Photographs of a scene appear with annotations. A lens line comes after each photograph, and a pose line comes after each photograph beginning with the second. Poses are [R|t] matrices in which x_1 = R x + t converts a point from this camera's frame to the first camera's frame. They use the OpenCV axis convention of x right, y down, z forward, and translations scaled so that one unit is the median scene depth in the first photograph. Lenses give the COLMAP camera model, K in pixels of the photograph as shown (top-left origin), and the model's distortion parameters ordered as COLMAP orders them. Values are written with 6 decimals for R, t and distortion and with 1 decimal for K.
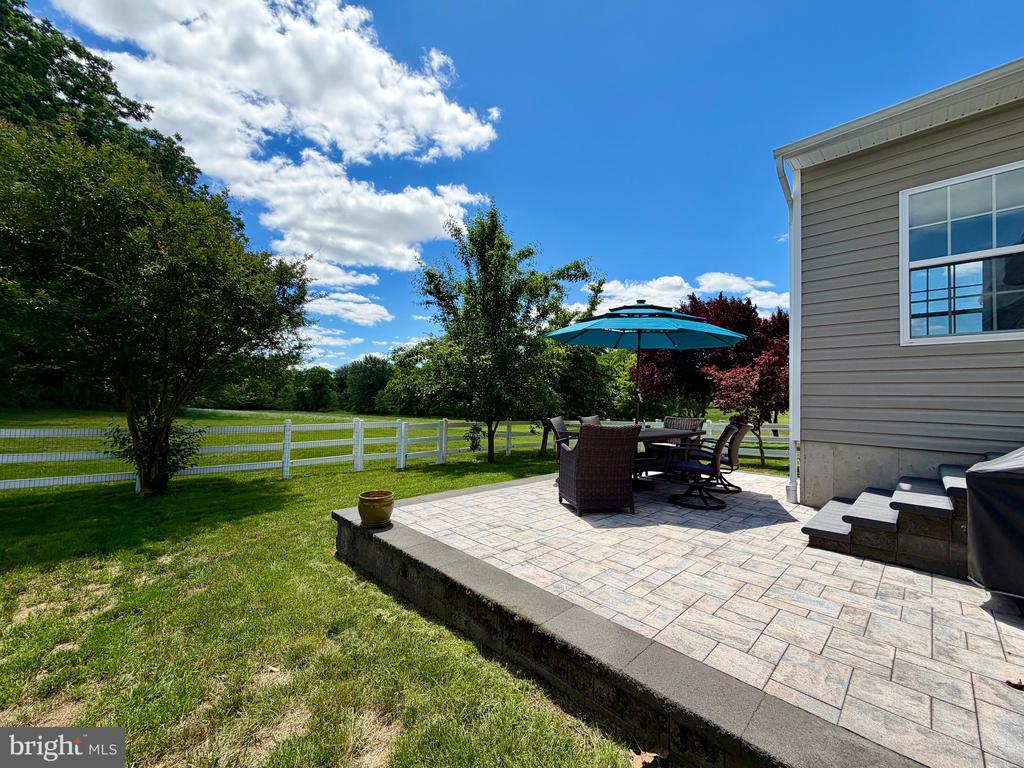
lens RADIAL K [[408.2, 0, 516.5], [0, 408.2, 389.2], [0, 0, 1]] dist [0.000692, -0.000173]
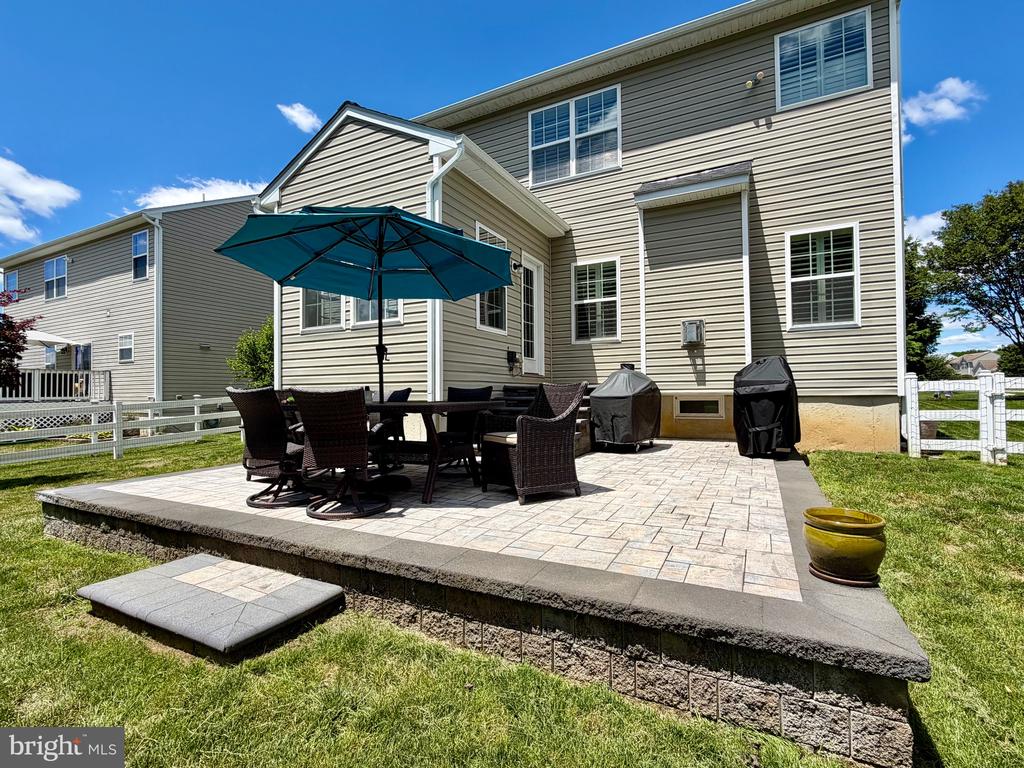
lens RADIAL K [[464.3, 0, 515.8], [0, 464.3, 383.7], [0, 0, 1]] dist [0.003578, -0.001631]
pose [[-0.316135, -0.005457, 0.948699, -0.700522], [-0.024654, 0.999693, -0.002465, 0.094525], [-0.948394, -0.024168, -0.316172, 1.444291]]
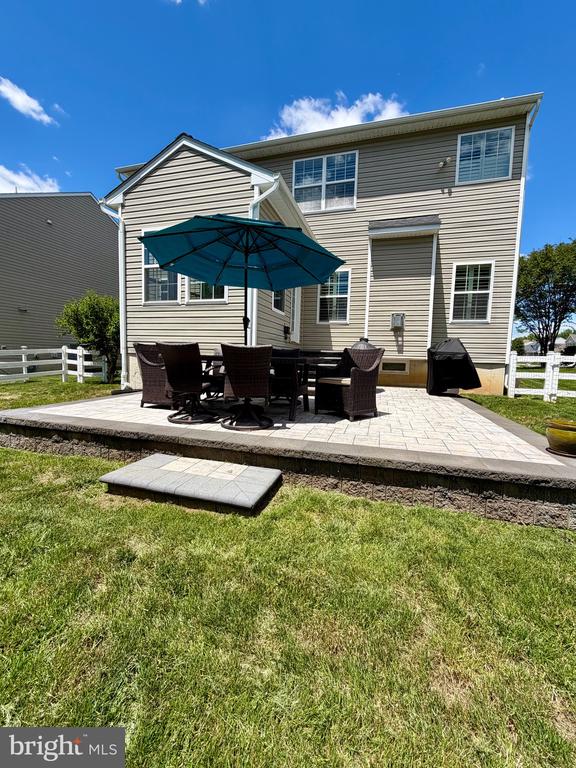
lens RADIAL K [[306.1, 0, 288.9], [0, 306.1, 379.5], [0, 0, 1]] dist [0.000692, -0.000173]
pose [[-0.482785, -0.107131, 0.869162, -0.589461], [-0.065300, 0.994130, 0.086263, 0.121941], [-0.873301, -0.015110, -0.486947, 1.783021]]
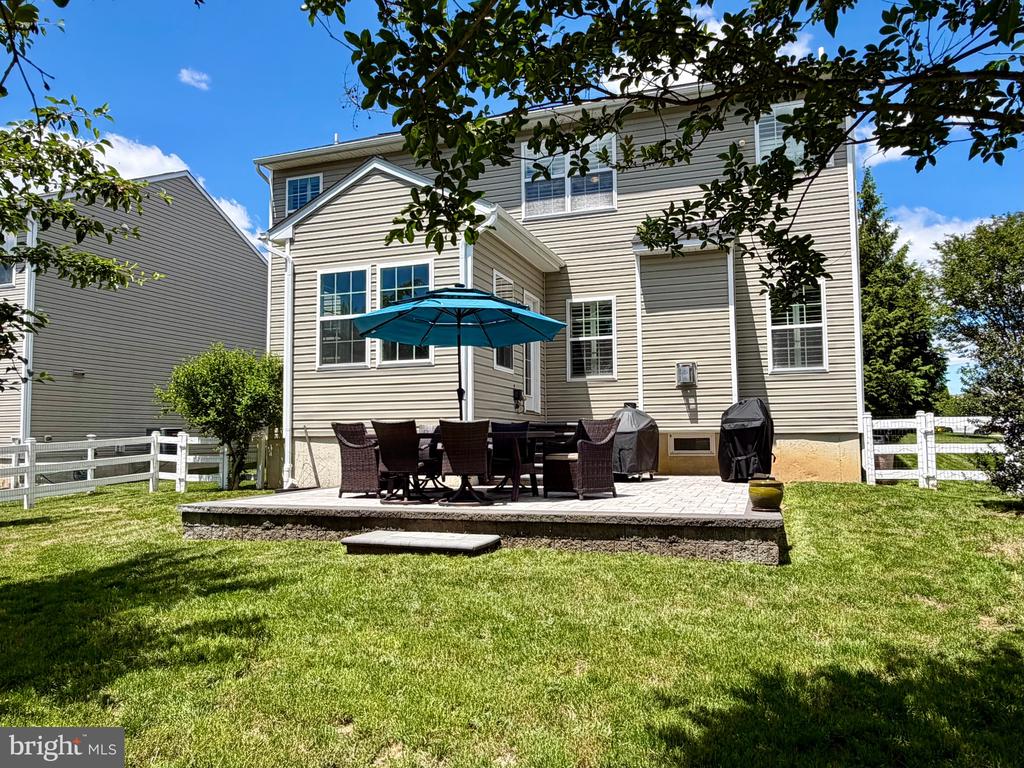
lens RADIAL K [[698.2, 0, 514.7], [0, 698.2, 389.5], [0, 0, 1]] dist [0.000804, 0.000568]
pose [[-0.442543, 0.039845, 0.895862, -1.537277], [-0.028160, 0.997902, -0.058294, 0.131339], [-0.896305, -0.051025, -0.440493, 2.184381]]
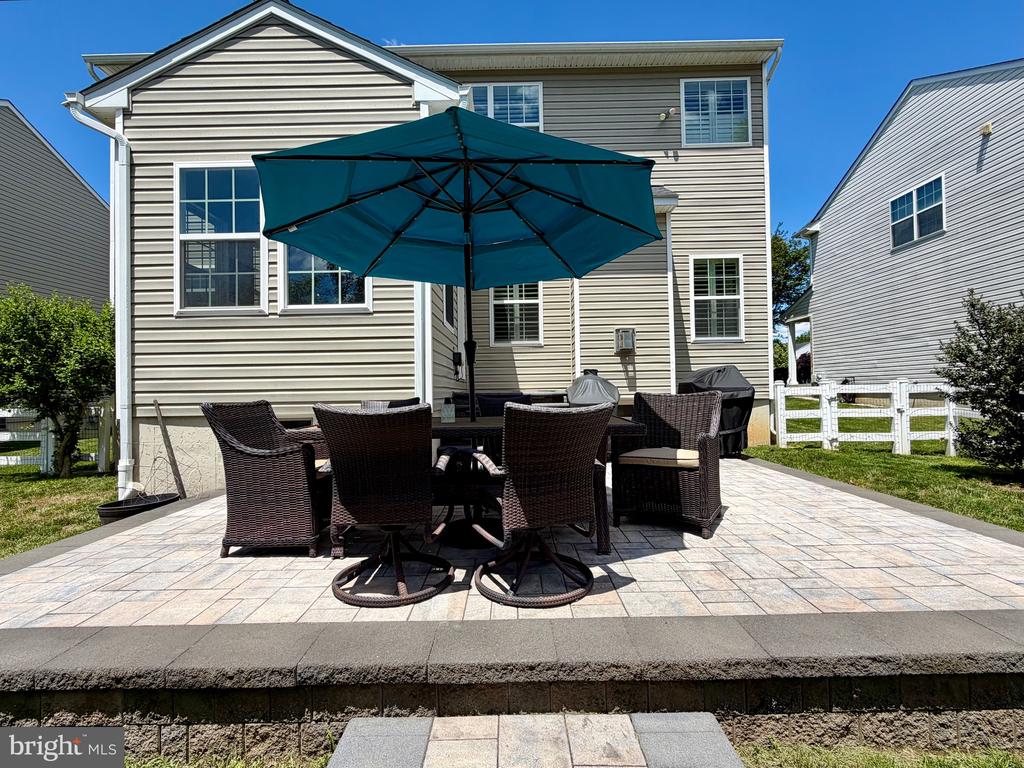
lens RADIAL K [[463.9, 0, 507.7], [0, 463.9, 384.0], [0, 0, 1]] dist [0.000976, -0.000106]
pose [[-0.704132, -0.003651, 0.710060, -0.175720], [-0.022420, 0.999602, -0.017094, 0.094408], [-0.709715, -0.027956, -0.703934, 1.903369]]
